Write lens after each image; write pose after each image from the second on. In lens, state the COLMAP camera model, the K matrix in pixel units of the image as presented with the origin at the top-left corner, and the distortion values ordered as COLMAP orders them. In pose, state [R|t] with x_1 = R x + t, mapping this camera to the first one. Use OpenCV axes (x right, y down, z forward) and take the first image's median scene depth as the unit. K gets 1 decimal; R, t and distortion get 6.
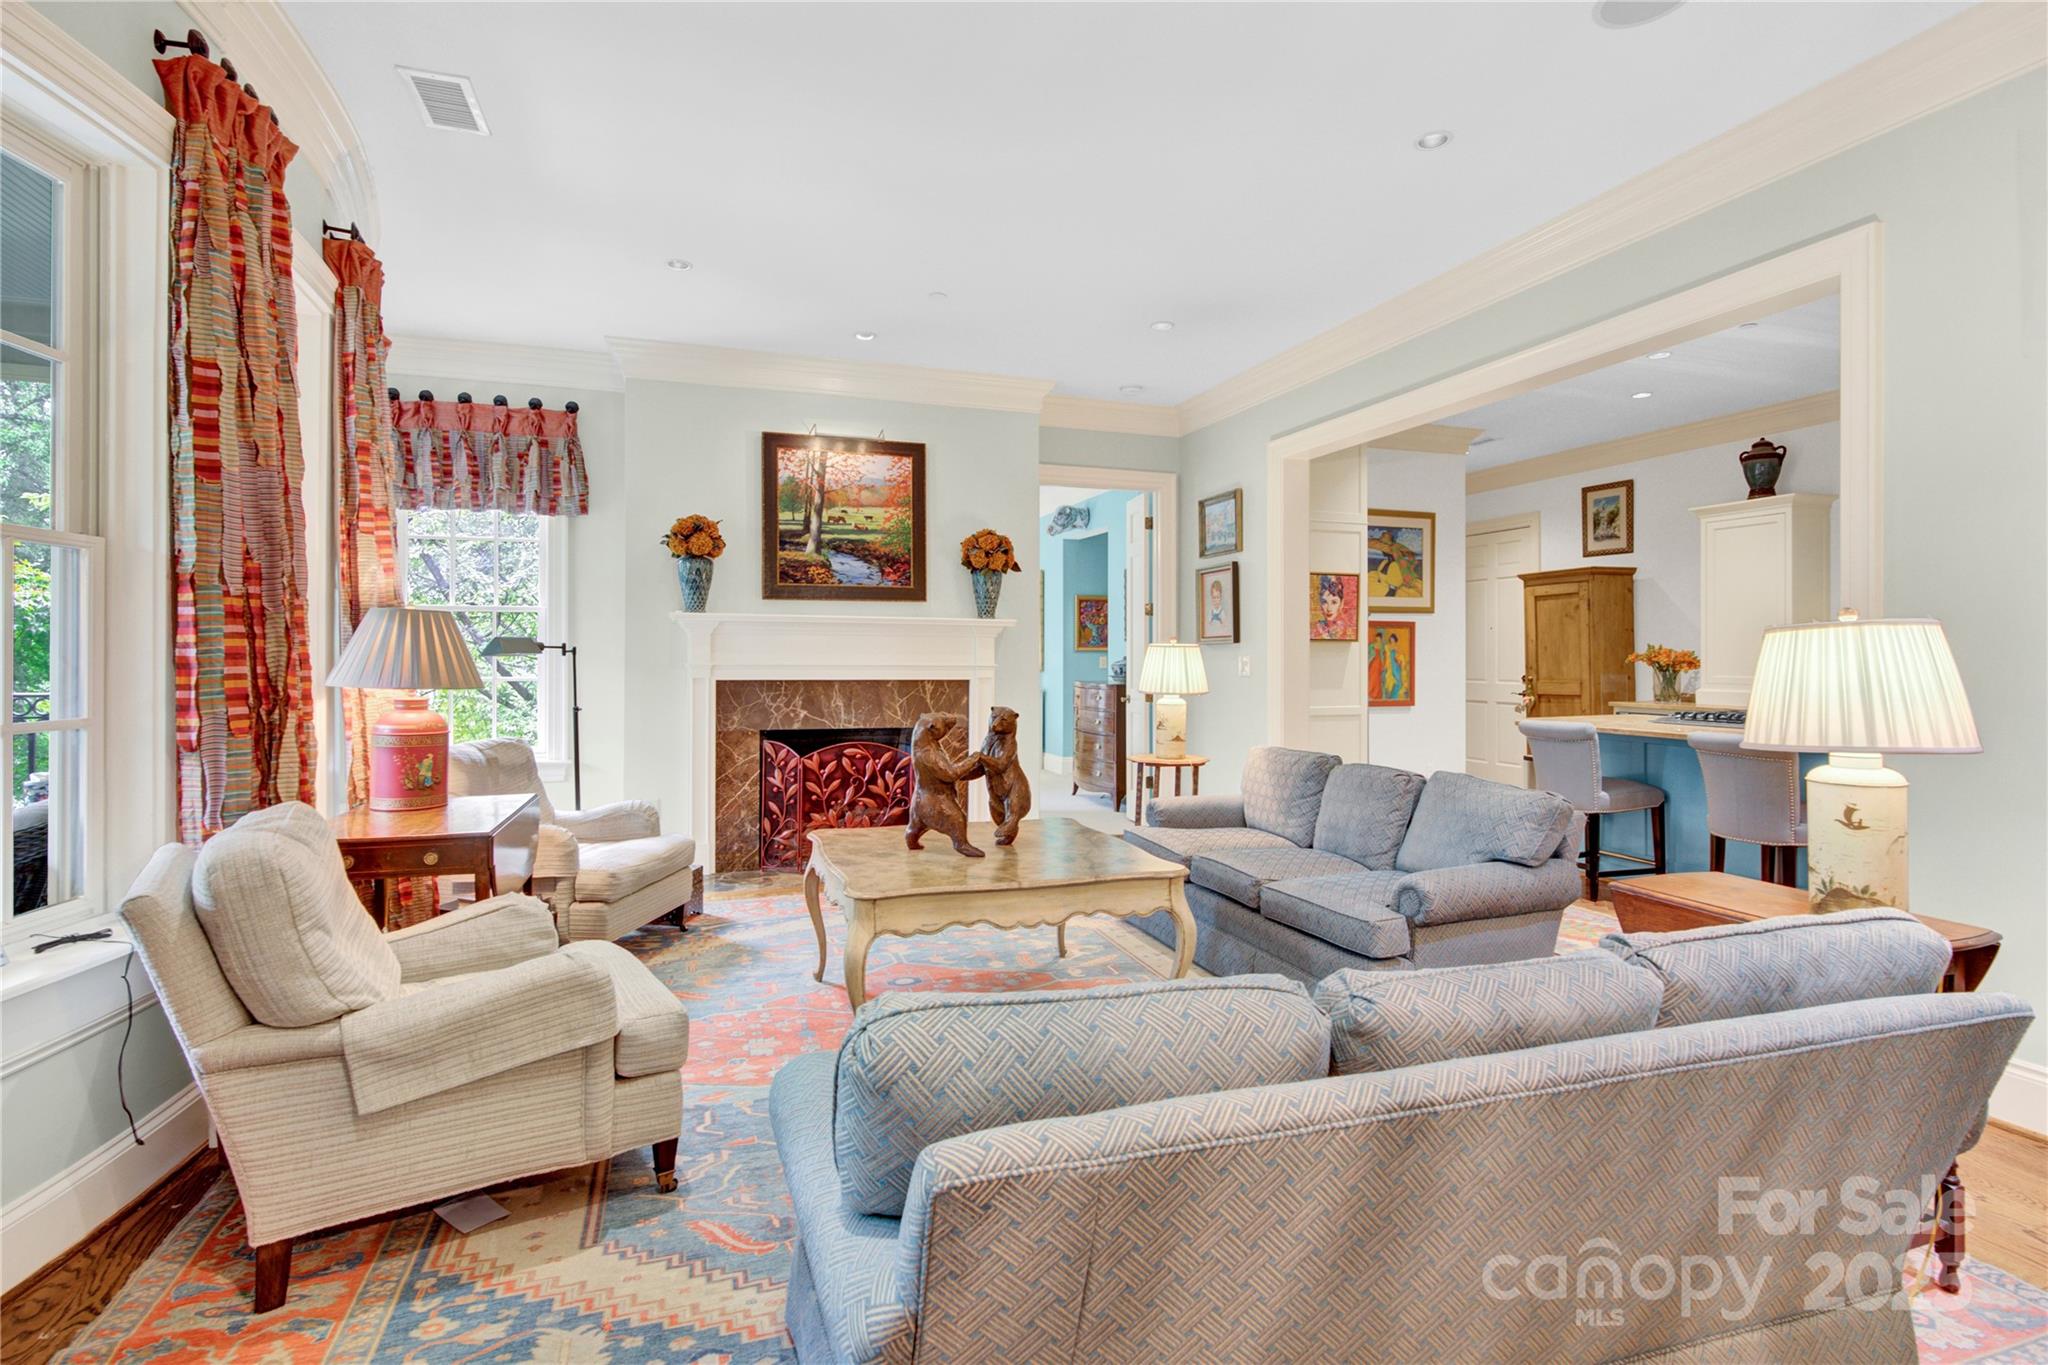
lens RADIAL K [[1000.7, 0, 1007.1], [0, 1000.7, 664.2], [0, 0, 1]] dist [0.011629, -0.000008]
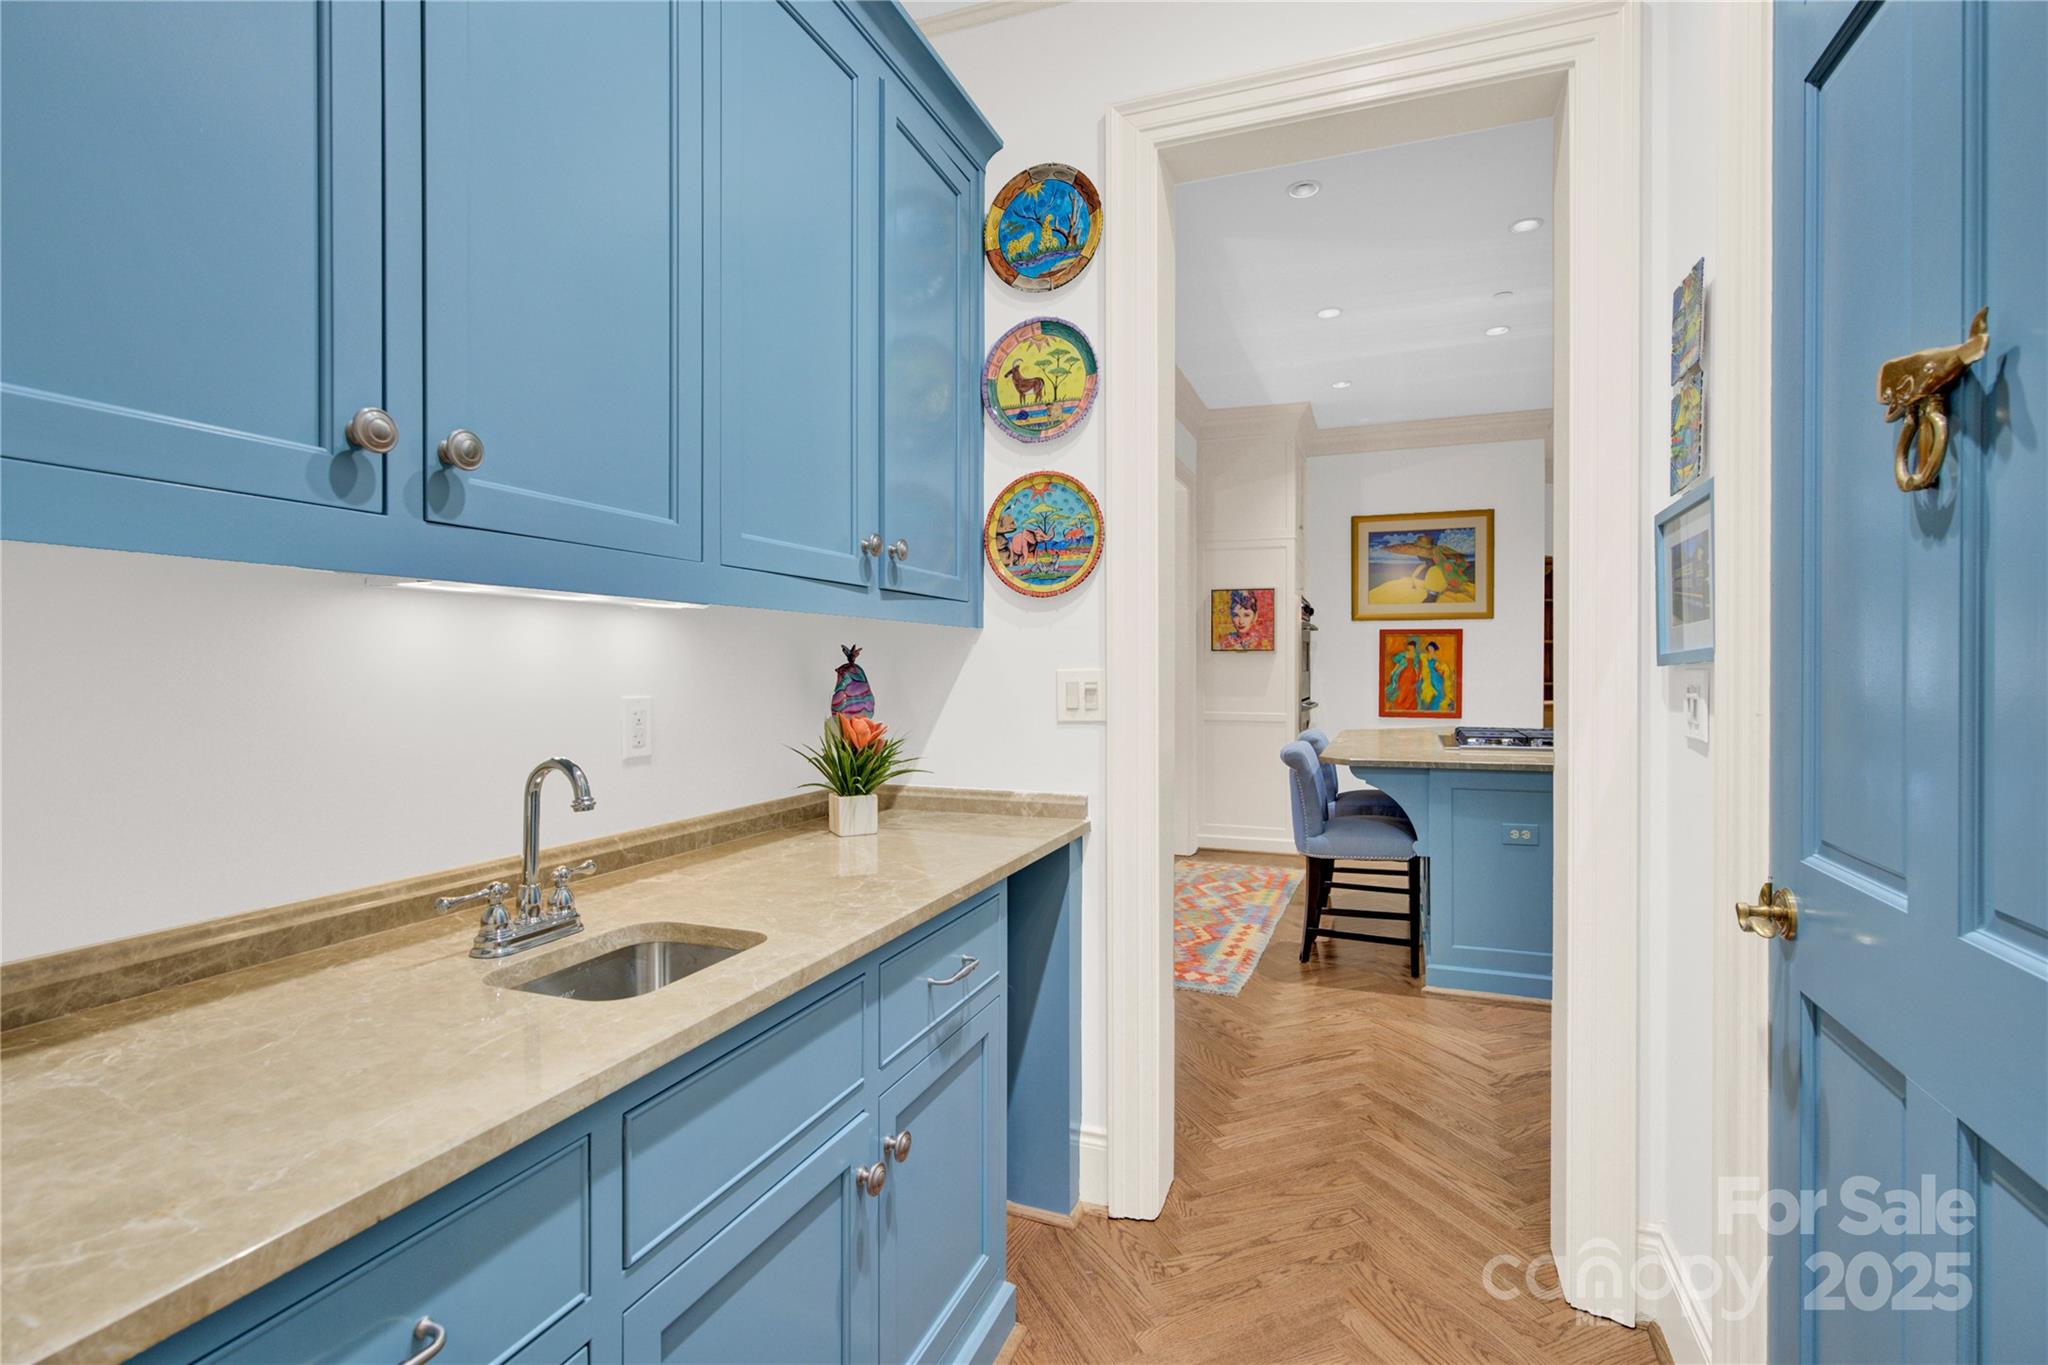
lens RADIAL K [[1000.7, 0, 1010.0], [0, 1000.7, 661.1], [0, 0, 1]] dist [0.011629, -0.000008]
pose [[0.770657, -0.009186, -0.637184, 0.681335], [-0.002096, 0.999854, -0.016950, 0.004384], [0.637247, 0.014398, 0.770525, 0.018315]]
